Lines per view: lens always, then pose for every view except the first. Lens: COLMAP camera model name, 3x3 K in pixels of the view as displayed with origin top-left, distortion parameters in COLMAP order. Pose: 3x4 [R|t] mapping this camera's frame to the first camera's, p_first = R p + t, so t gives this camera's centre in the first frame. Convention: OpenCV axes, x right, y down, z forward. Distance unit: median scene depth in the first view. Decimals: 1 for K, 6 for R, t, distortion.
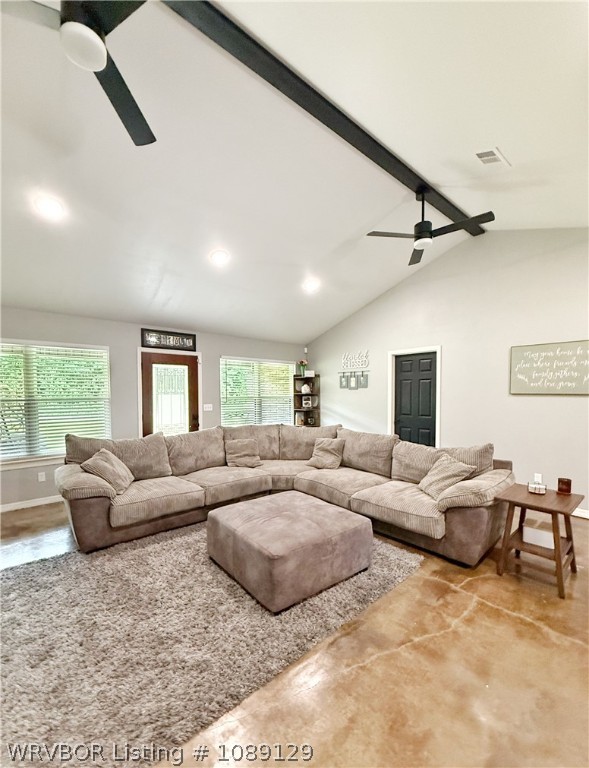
lens RADIAL K [[326.7, 0, 277.5], [0, 326.7, 405.4], [0, 0, 1]] dist [0.004818, 0.000640]
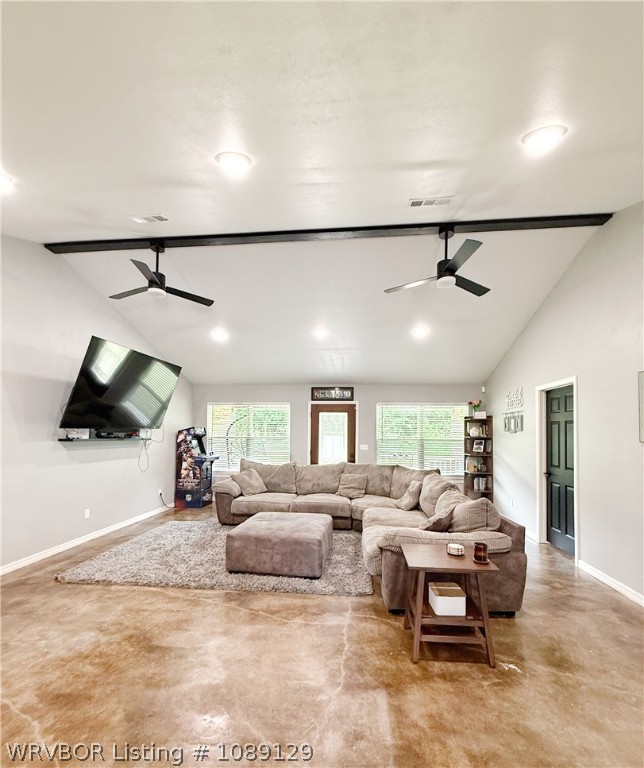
lens RADIAL K [[340.3, 0, 328.7], [0, 340.3, 427.9], [0, 0, 1]] dist [0.000900, -0.000062]
pose [[0.702447, -0.000898, -0.711735, 0.594123], [-0.039572, 0.998403, -0.040314, -0.009101], [0.710635, 0.056483, 0.701290, 0.051661]]
